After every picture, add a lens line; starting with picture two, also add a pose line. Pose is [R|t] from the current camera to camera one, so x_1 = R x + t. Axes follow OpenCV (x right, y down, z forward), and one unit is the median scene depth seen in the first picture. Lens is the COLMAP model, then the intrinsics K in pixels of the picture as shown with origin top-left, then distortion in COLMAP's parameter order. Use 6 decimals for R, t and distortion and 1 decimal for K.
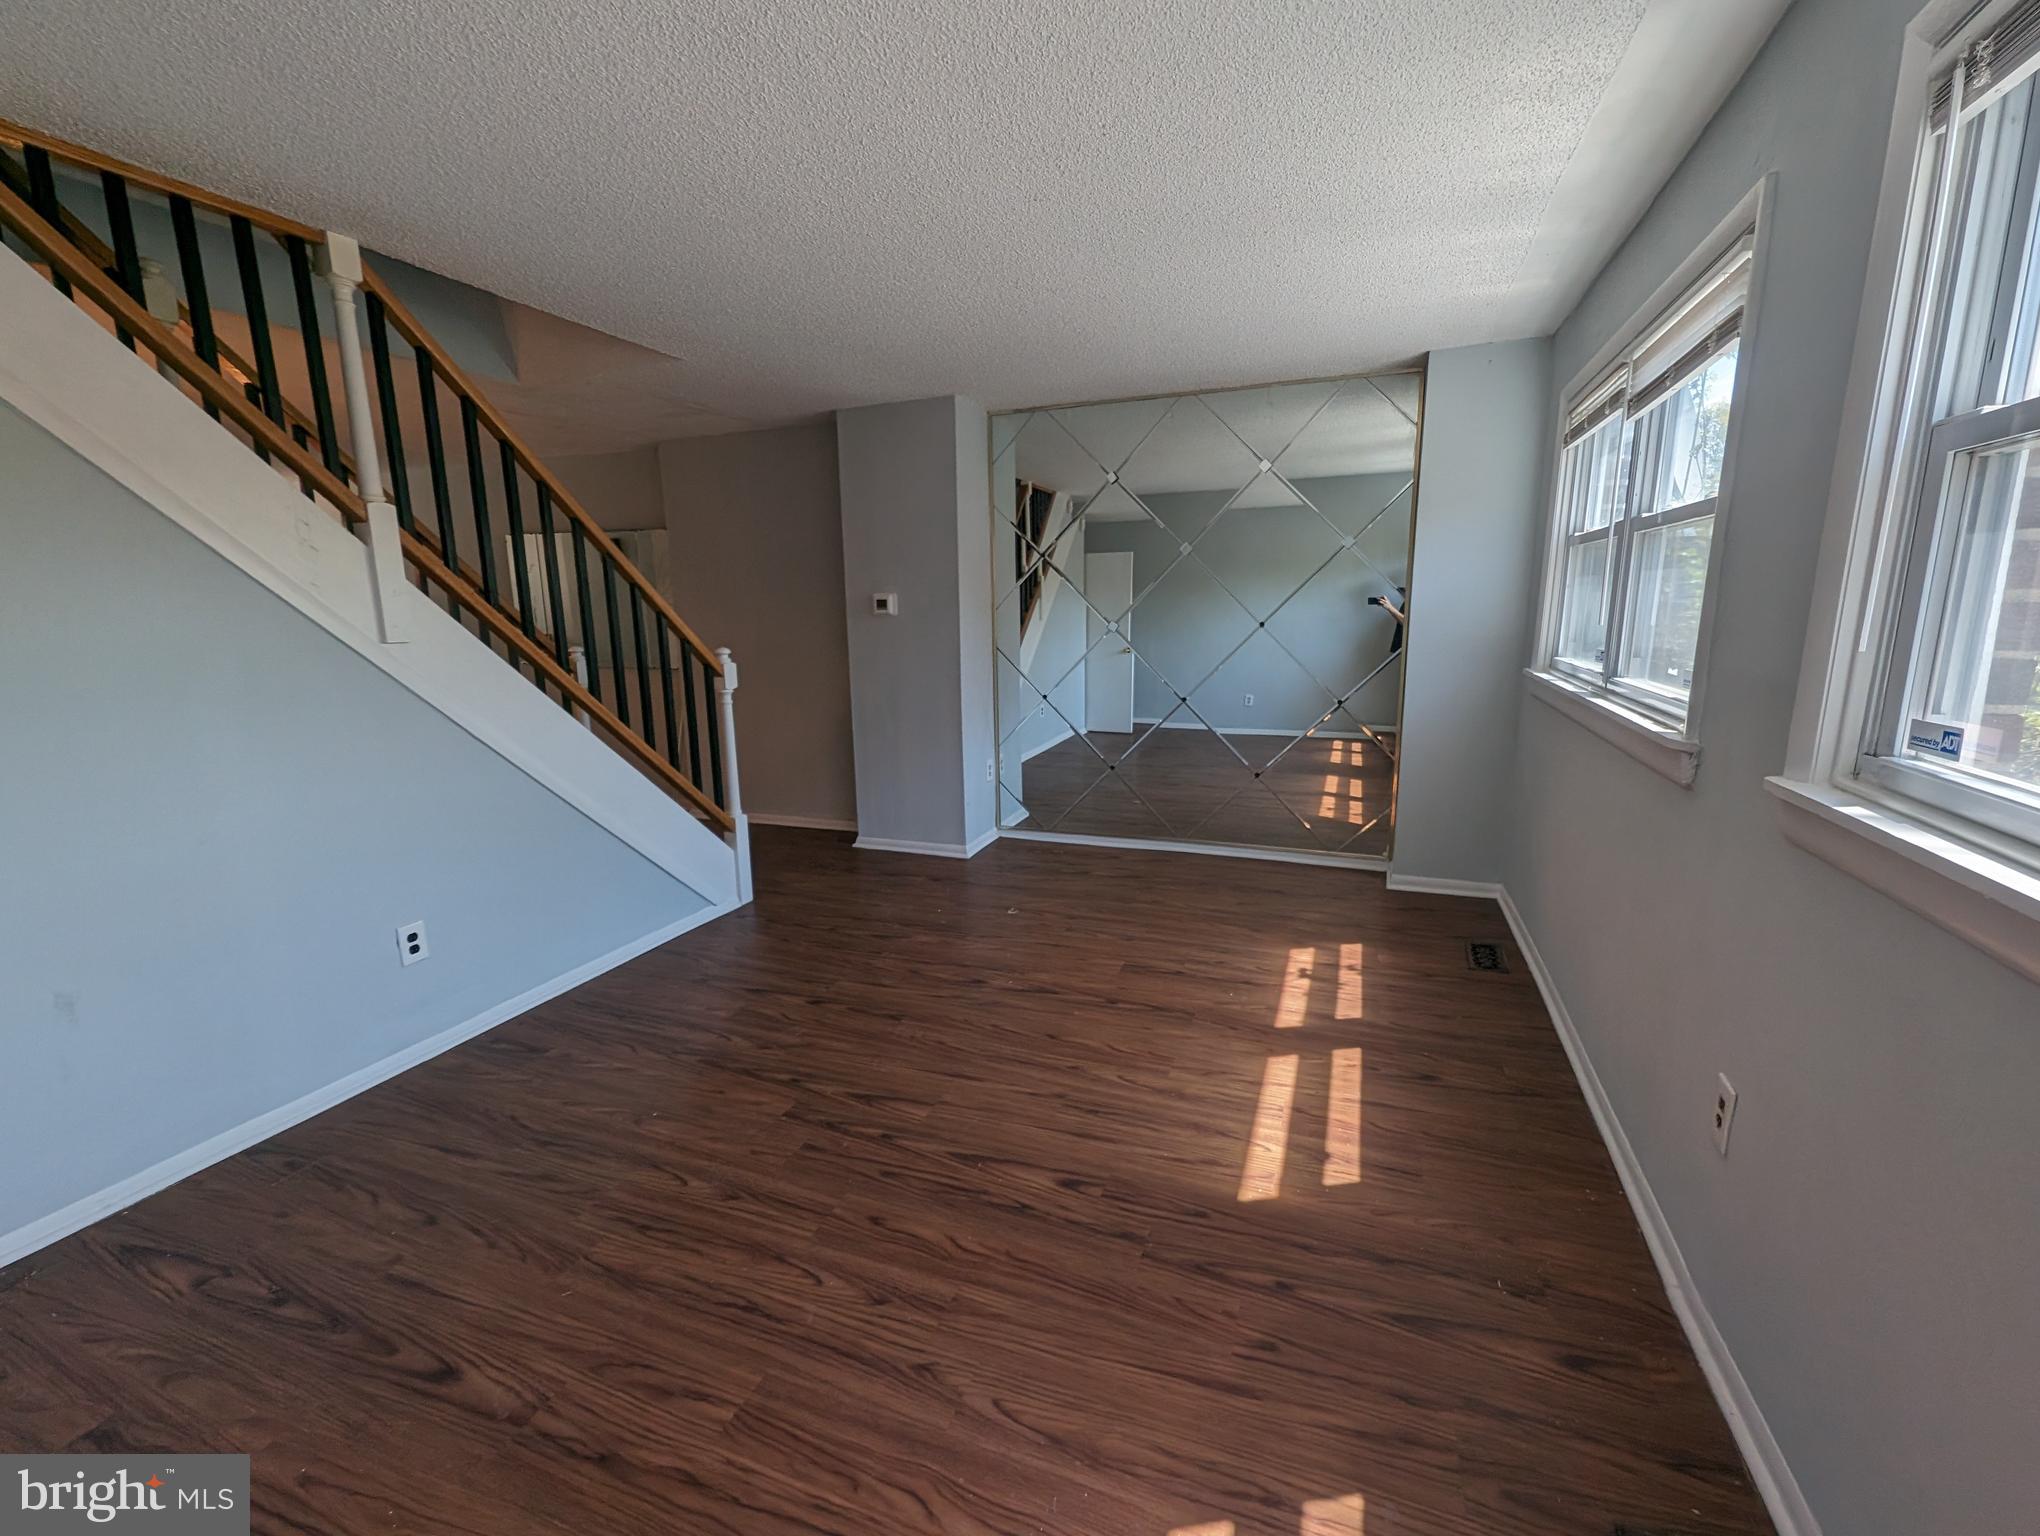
lens RADIAL K [[840.7, 0, 1023.7], [0, 840.7, 764.7], [0, 0, 1]] dist [0.000882, -0.000791]
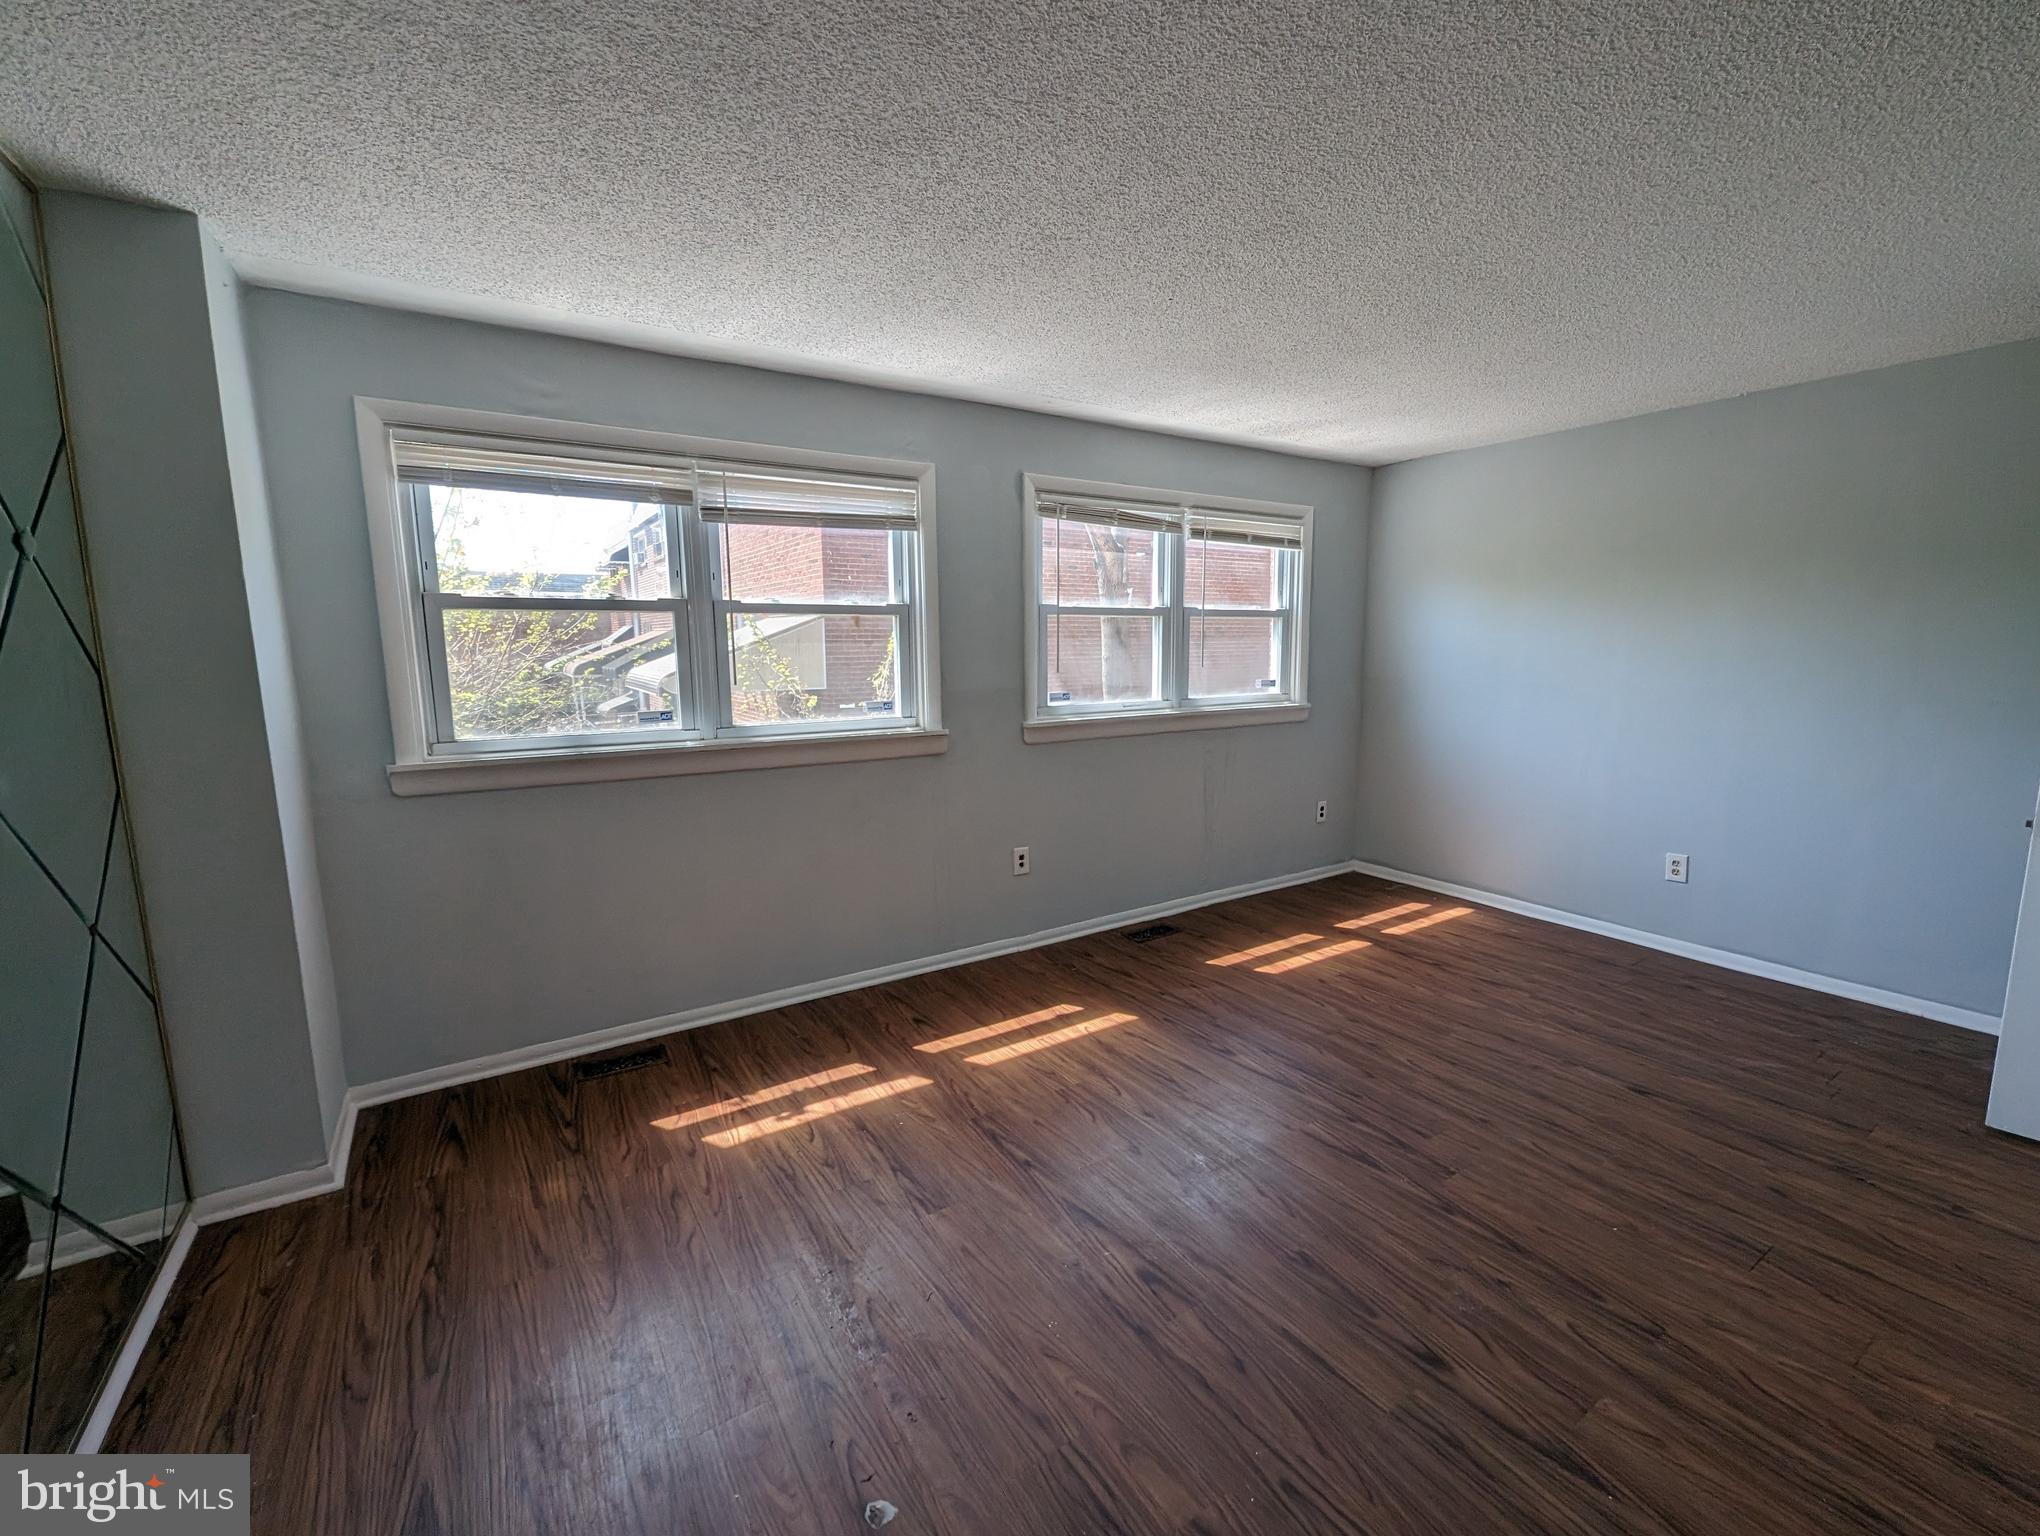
lens RADIAL K [[840.7, 0, 1013.9], [0, 840.7, 766.2], [0, 0, 1]] dist [0.000882, -0.000791]
pose [[-0.799546, -0.070067, 0.596504, -0.377403], [0.130900, 0.948968, 0.286925, -0.347005], [-0.586167, 0.307492, -0.749571, 1.672895]]
